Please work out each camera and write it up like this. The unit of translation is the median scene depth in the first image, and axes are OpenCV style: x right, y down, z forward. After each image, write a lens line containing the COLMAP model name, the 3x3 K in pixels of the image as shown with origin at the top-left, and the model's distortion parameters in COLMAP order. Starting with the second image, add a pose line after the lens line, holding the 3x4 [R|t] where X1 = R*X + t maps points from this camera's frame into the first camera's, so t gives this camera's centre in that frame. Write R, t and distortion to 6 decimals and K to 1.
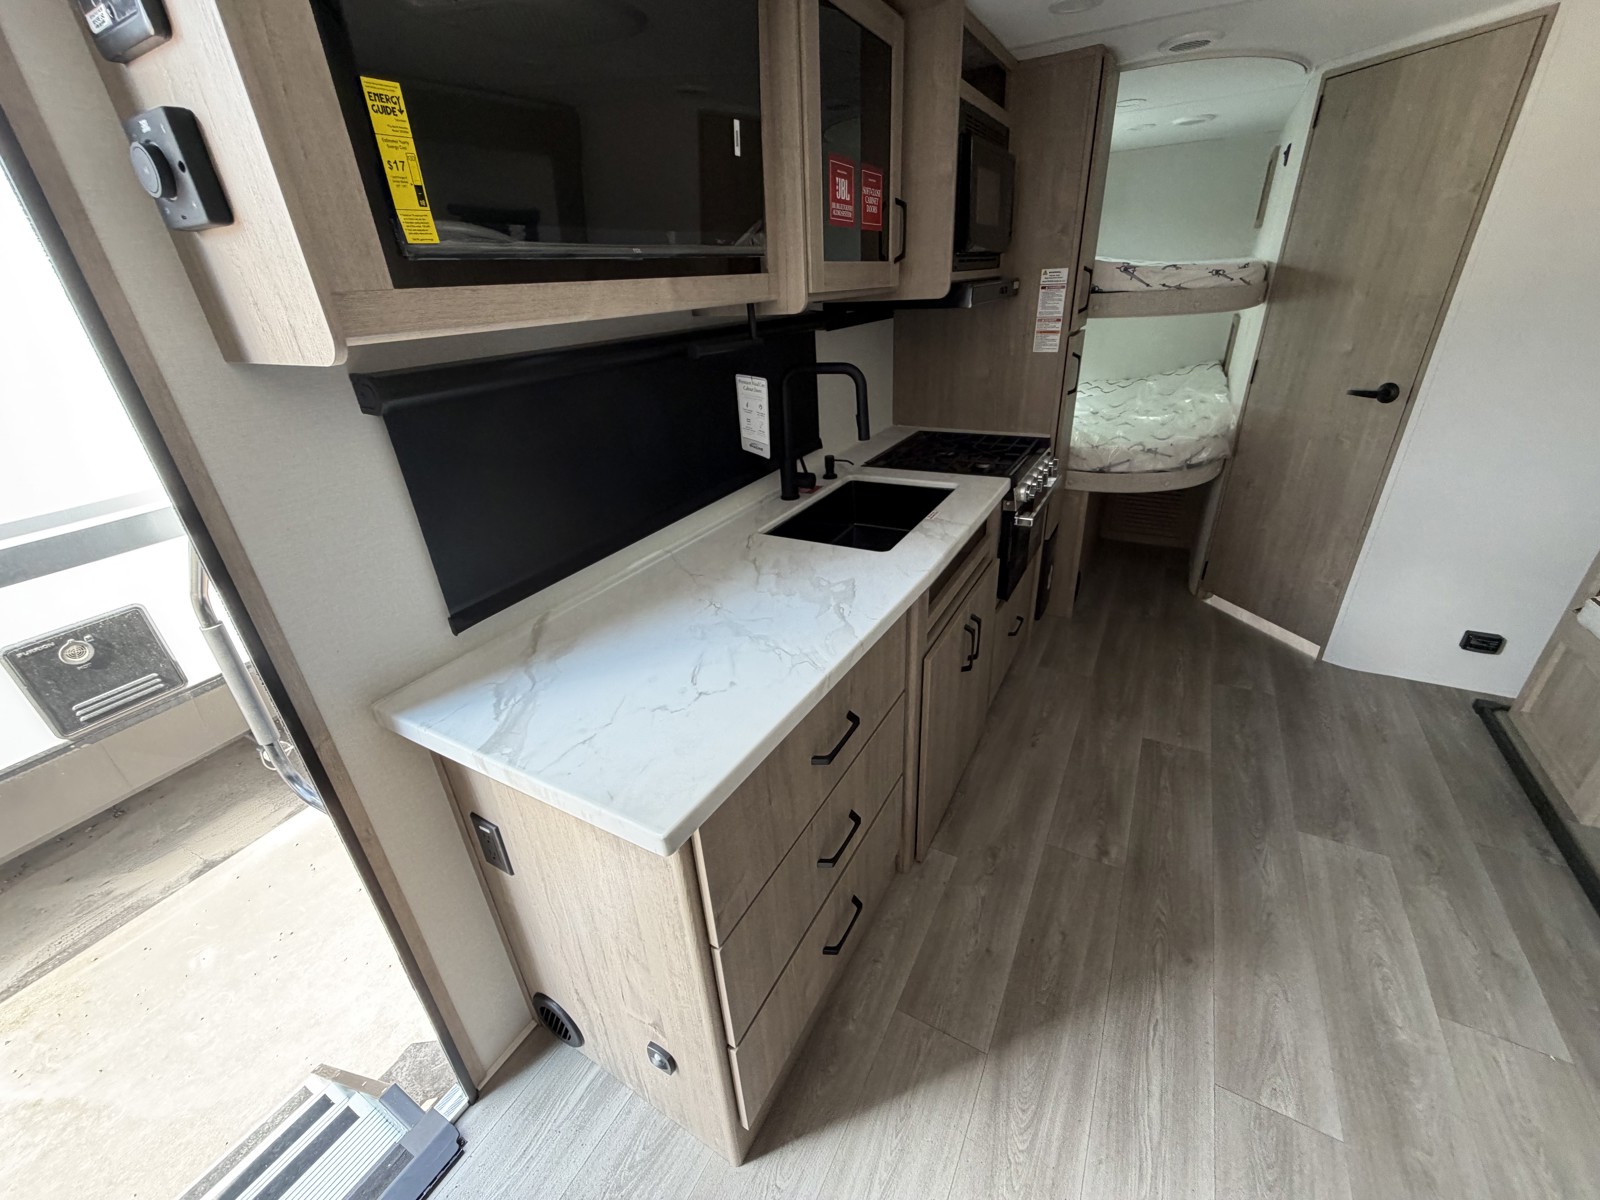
lens RADIAL K [[638.8, 0, 798.5], [0, 638.8, 599.8], [0, 0, 1]] dist [-0.000687, 0.000559]
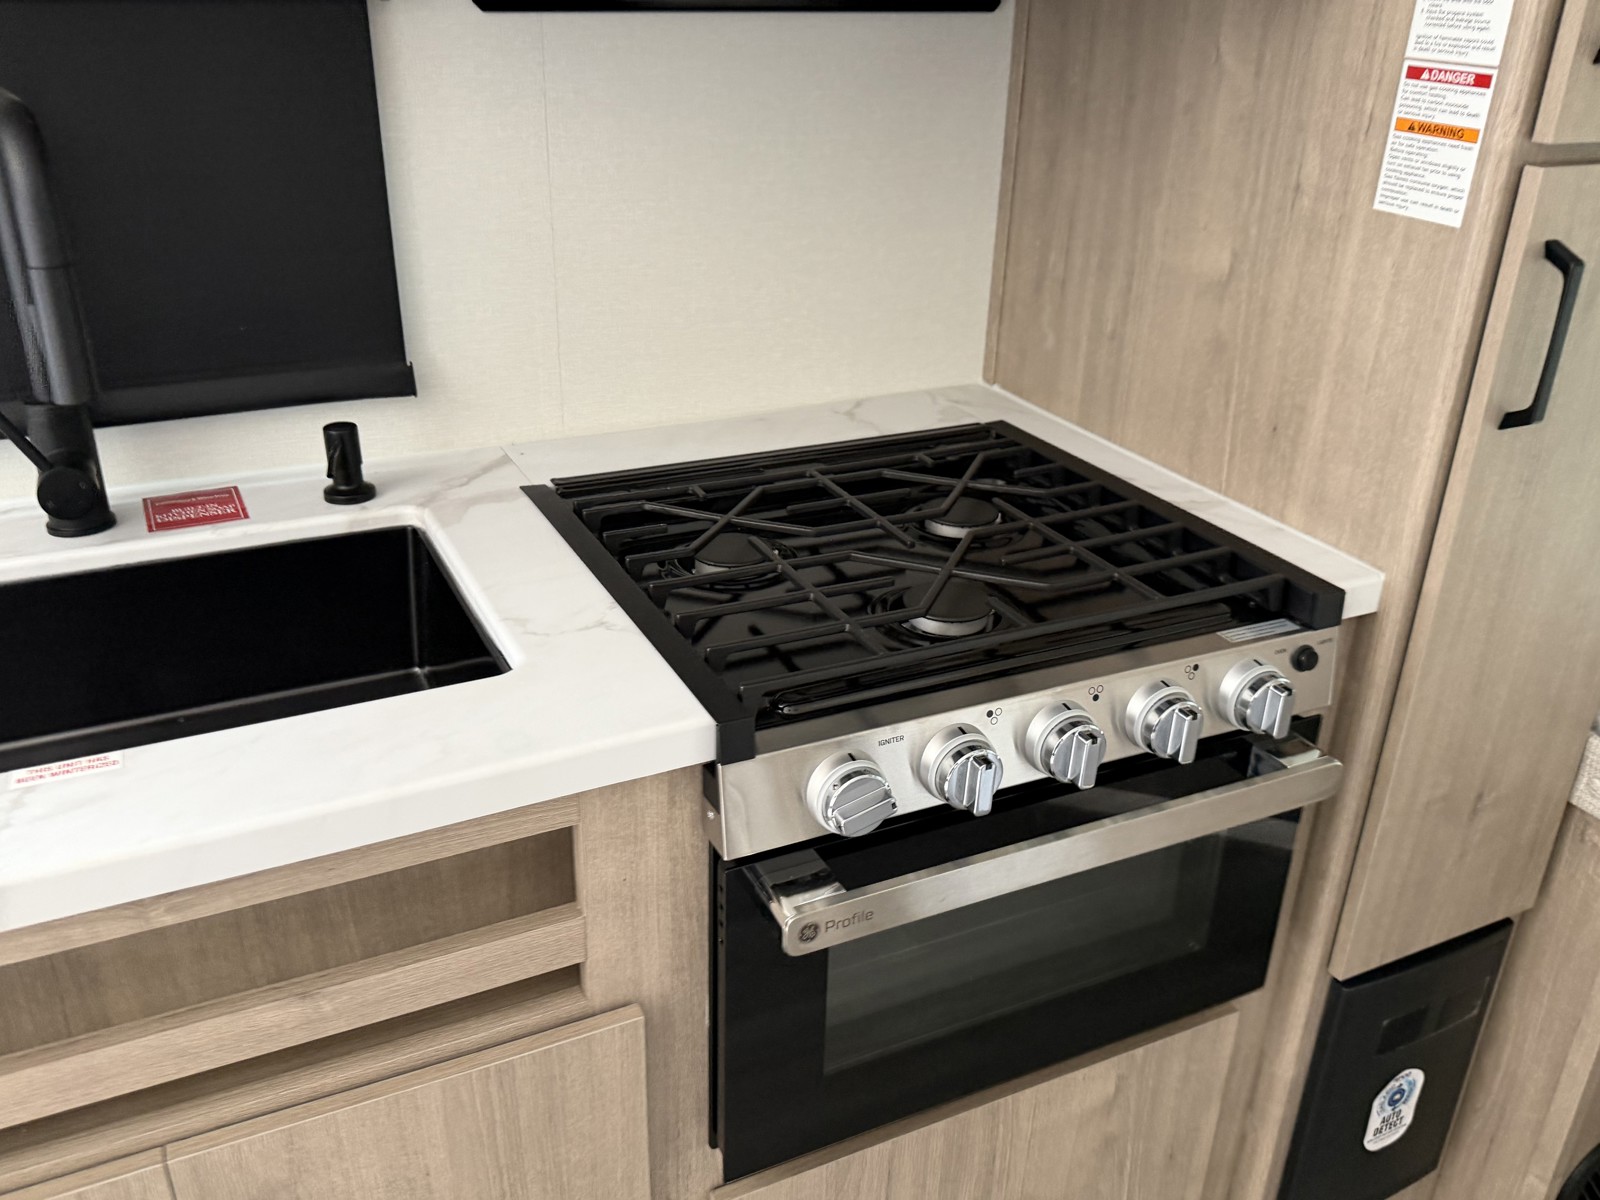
lens RADIAL K [[1322.5, 0, 793.4], [0, 1322.5, 608.2], [0, 0, 1]] dist [0.051618, -0.094730]
pose [[0.816486, 0.312478, -0.485498, 0.582686], [-0.313765, 0.946022, 0.081209, -0.279838], [0.484667, 0.086027, 0.870458, 0.614772]]
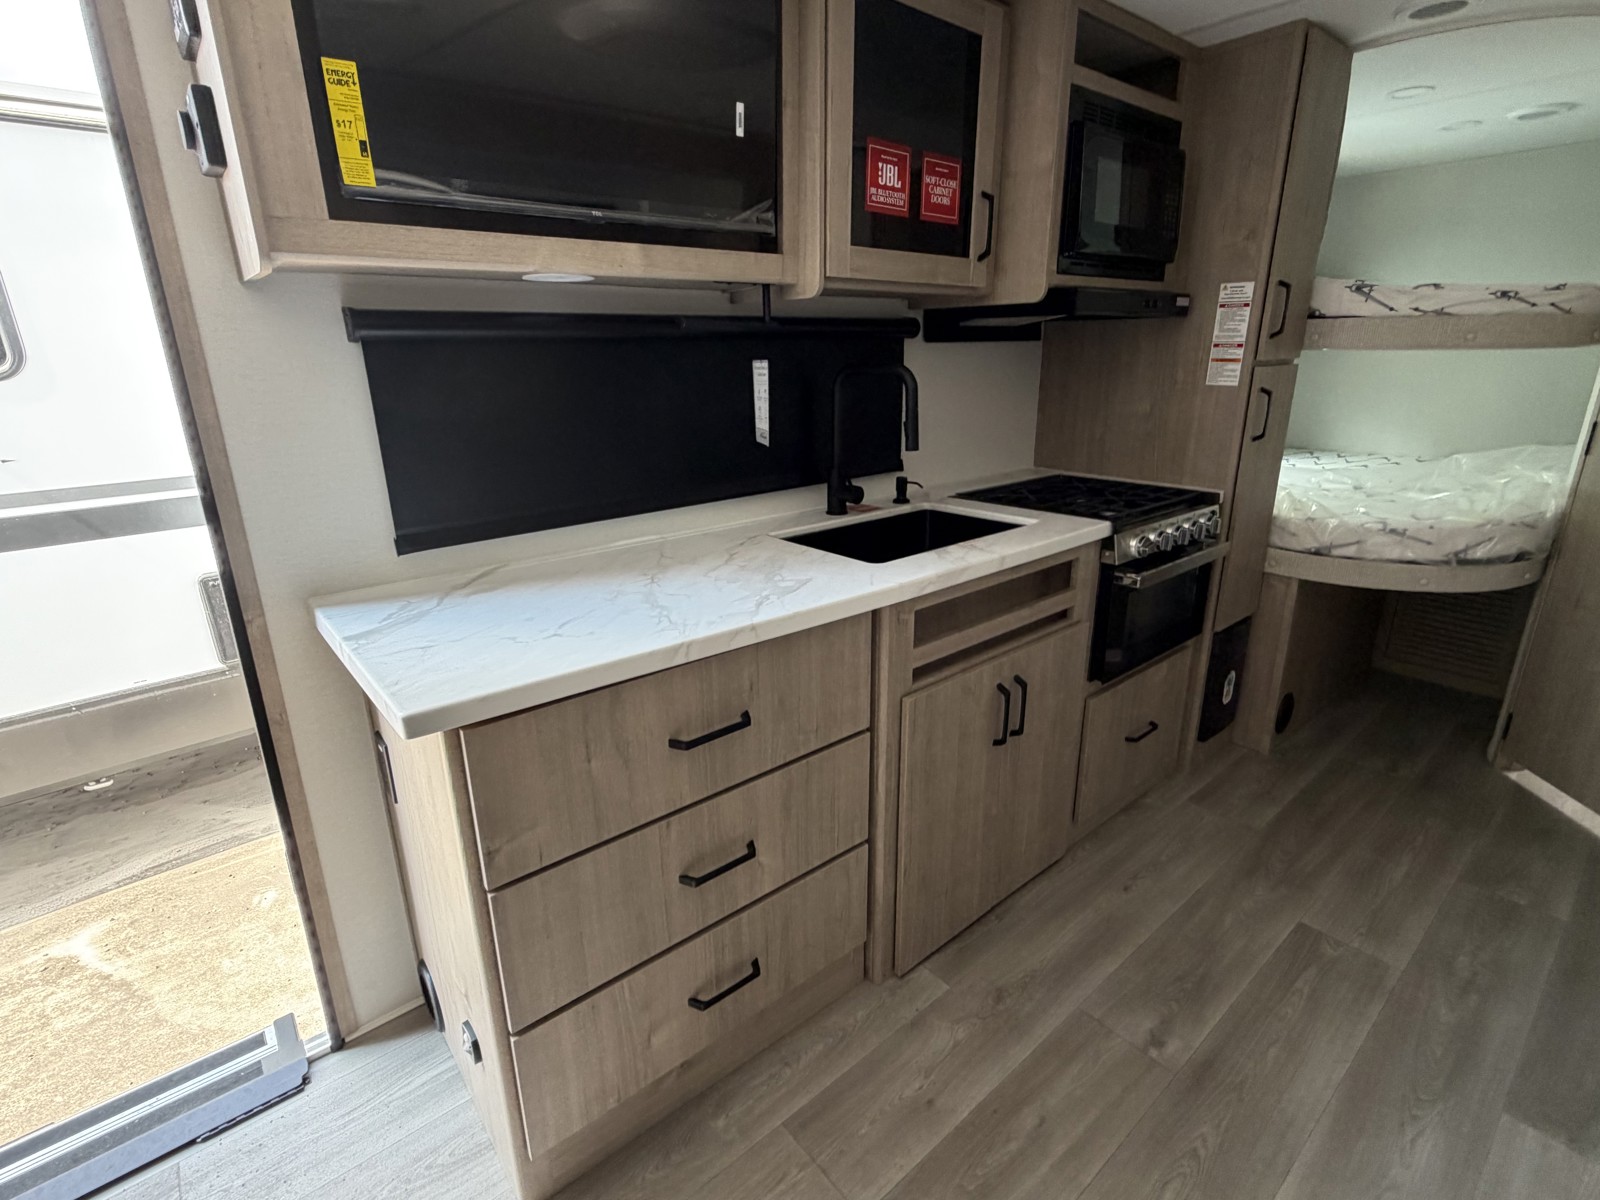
lens RADIAL K [[770.2, 0, 793.8], [0, 770.2, 595.5], [0, 0, 1]] dist [0.000964, -0.000795]
pose [[0.935196, 0.144361, -0.323369, 0.291986], [-0.188204, 0.976115, -0.108527, 0.077834], [0.299978, 0.162354, 0.940029, -0.000185]]
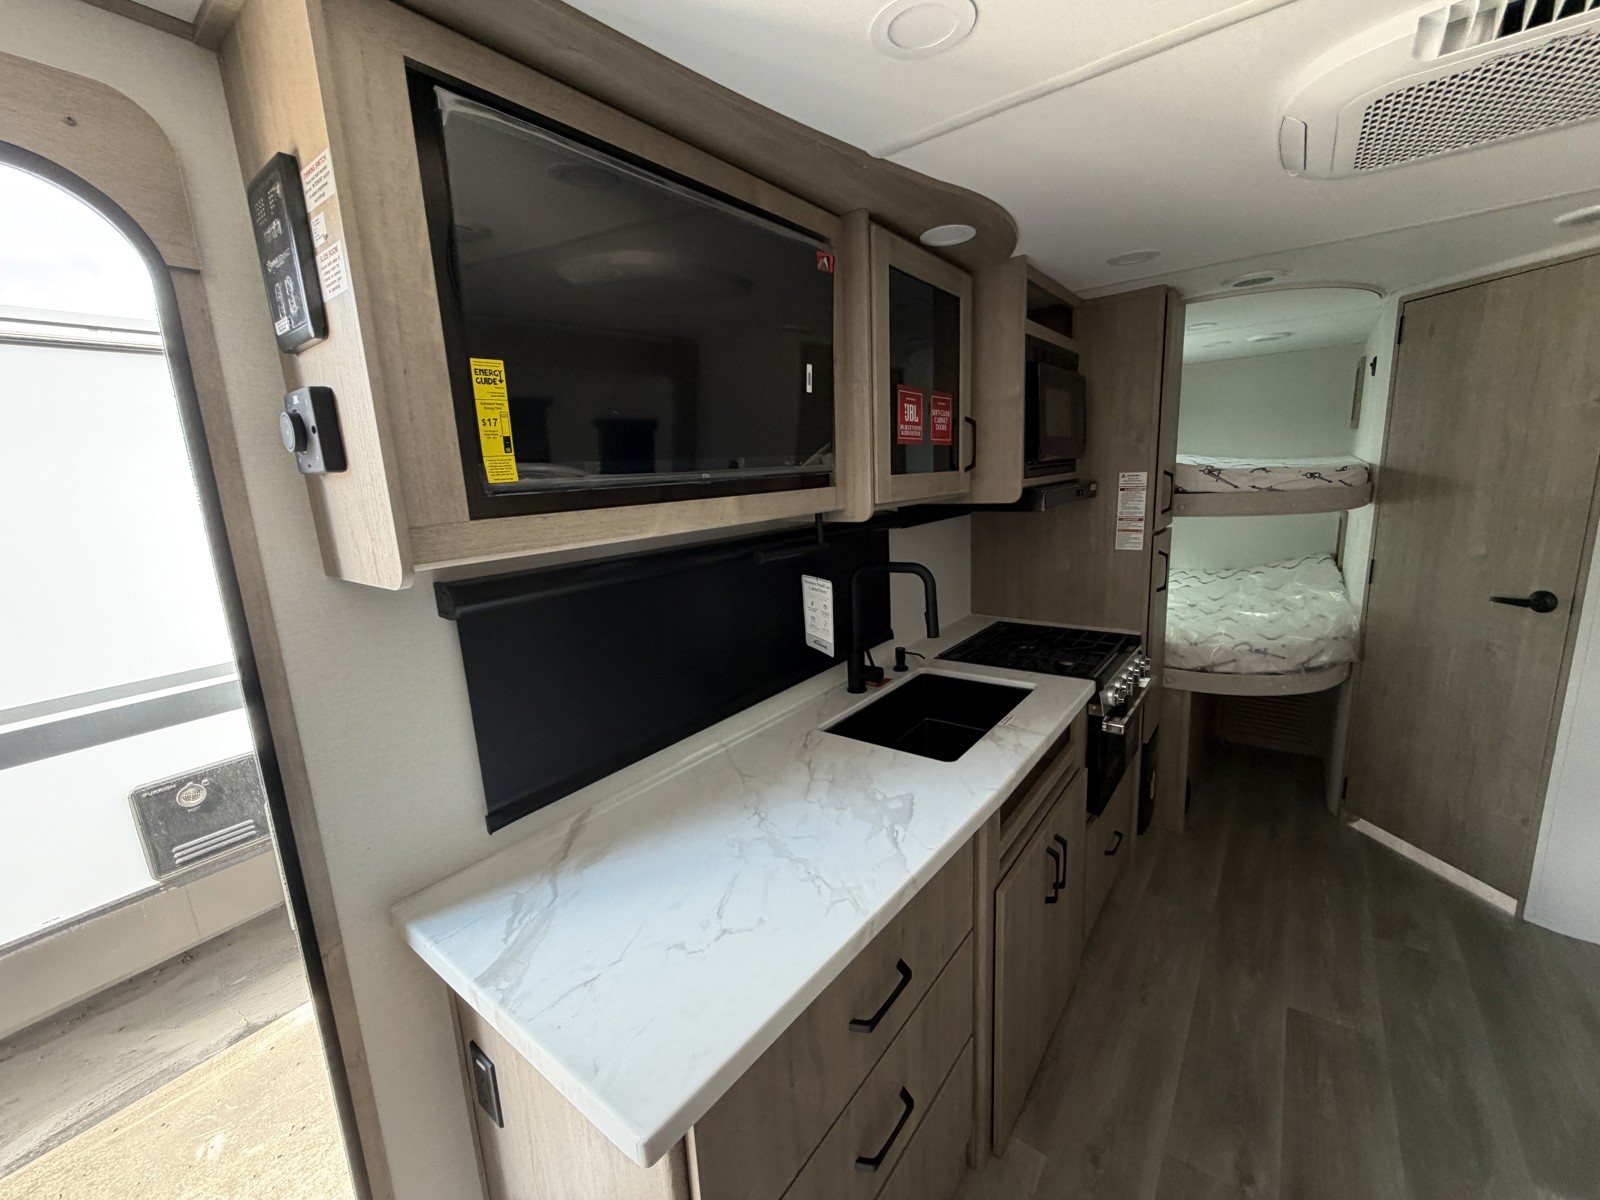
lens RADIAL K [[638.8, 0, 798.5], [0, 638.8, 599.8], [0, 0, 1]] dist [-0.000687, 0.000559]
pose [[0.989418, 0.030611, -0.141831, 0.032571], [-0.065628, 0.966201, -0.249296, -0.044655], [0.129406, 0.255966, 0.957985, 0.020562]]
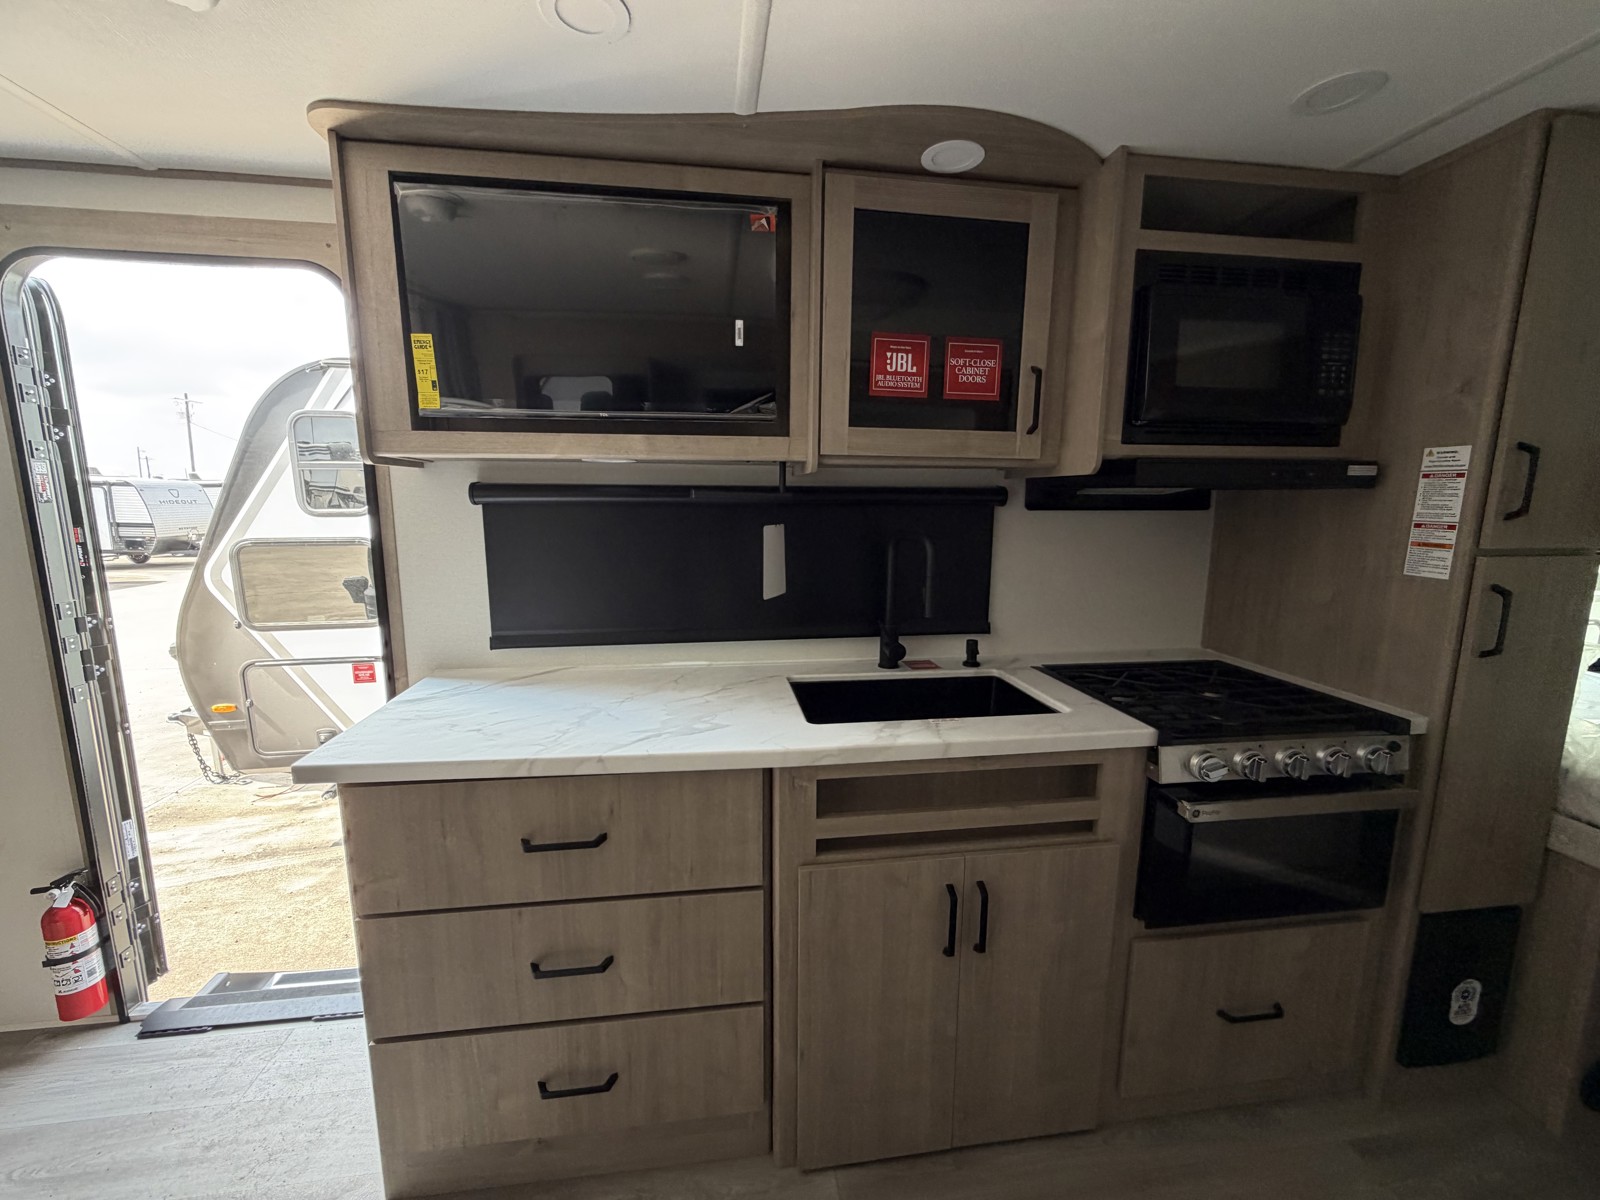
lens RADIAL K [[638.8, 0, 798.5], [0, 638.8, 599.8], [0, 0, 1]] dist [-0.000687, 0.000559]
pose [[0.607608, 0.179426, -0.773705, 0.603404], [-0.387966, 0.917070, -0.092005, -0.112301], [0.693033, 0.356074, 0.626830, 0.296456]]
